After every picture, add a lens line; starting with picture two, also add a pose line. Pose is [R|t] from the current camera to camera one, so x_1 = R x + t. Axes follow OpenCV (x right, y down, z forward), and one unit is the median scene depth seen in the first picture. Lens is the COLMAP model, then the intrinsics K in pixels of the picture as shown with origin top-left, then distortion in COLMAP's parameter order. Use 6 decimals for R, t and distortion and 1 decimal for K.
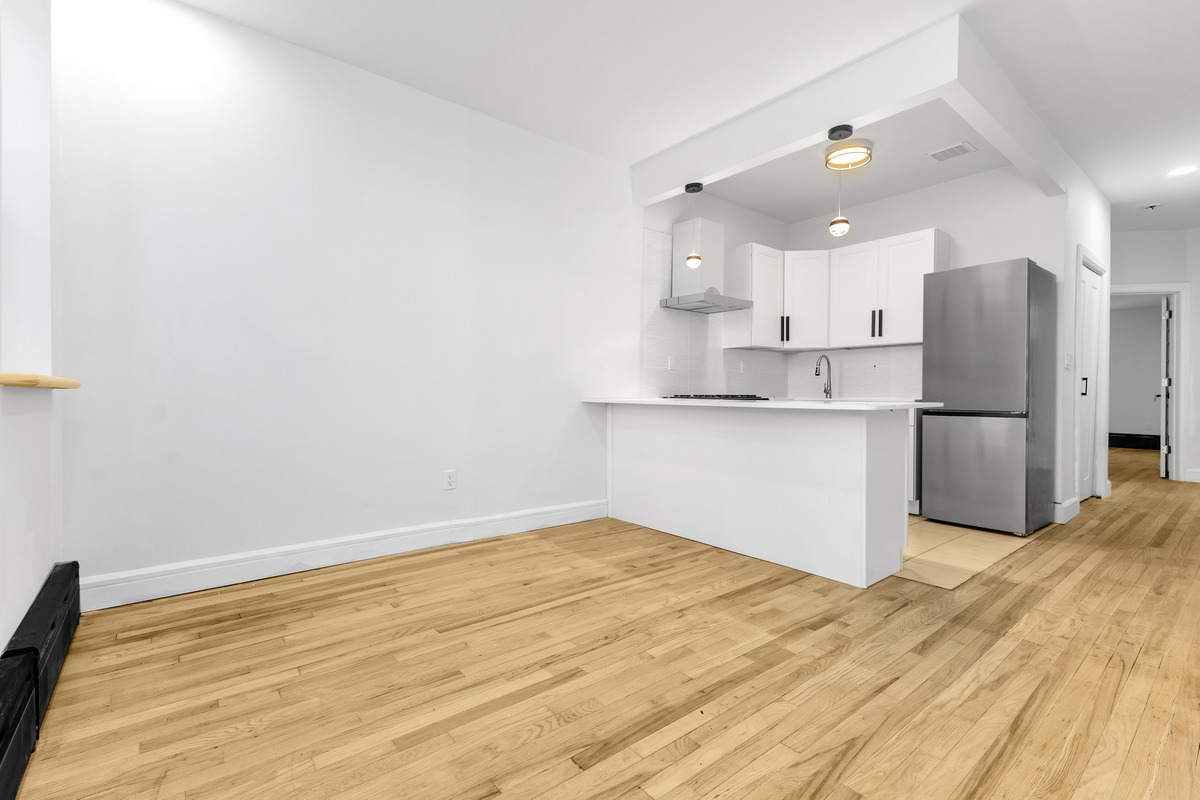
lens RADIAL K [[513.6, 0, 592.0], [0, 513.6, 393.3], [0, 0, 1]] dist [0.010099, -0.000987]
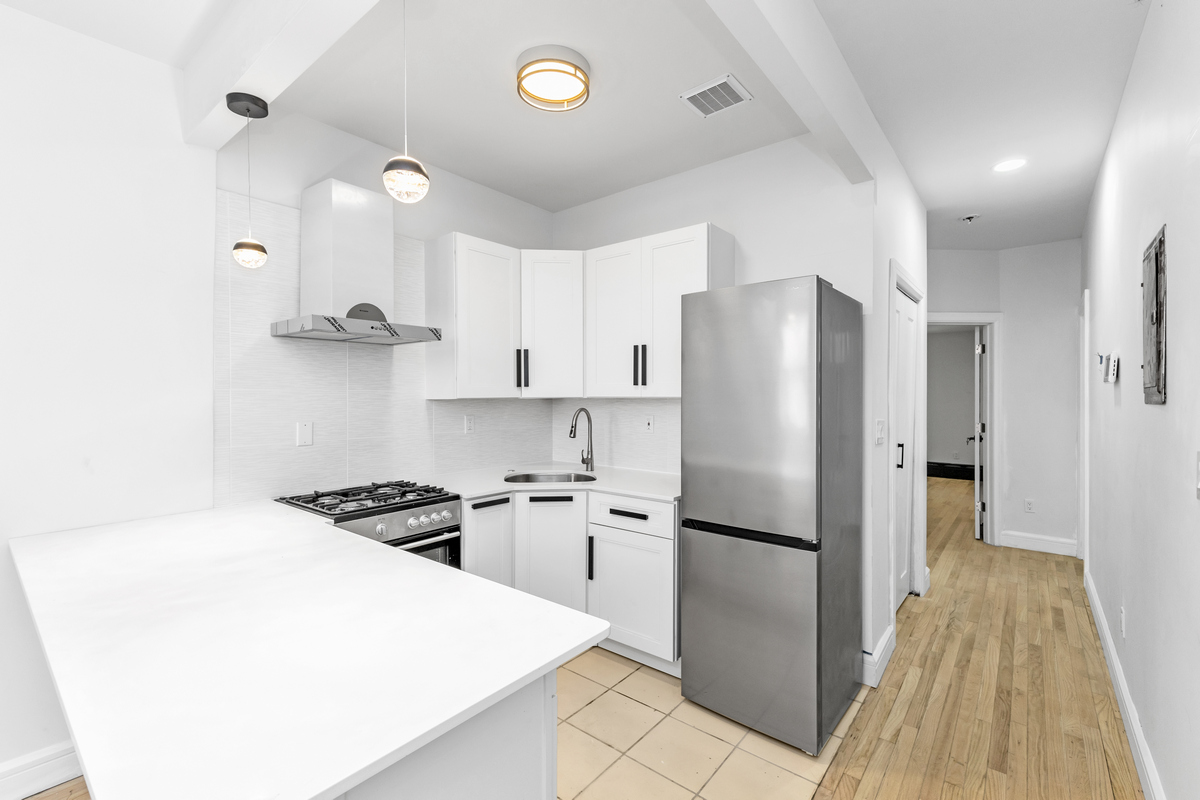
lens RADIAL K [[513.6, 0, 610.0], [0, 513.6, 403.0], [0, 0, 1]] dist [0.010099, -0.000987]
pose [[0.970684, -0.019231, 0.239588, 0.540982], [0.015700, 0.999738, 0.016637, -0.149987], [-0.239845, -0.012387, 0.970732, 0.559890]]
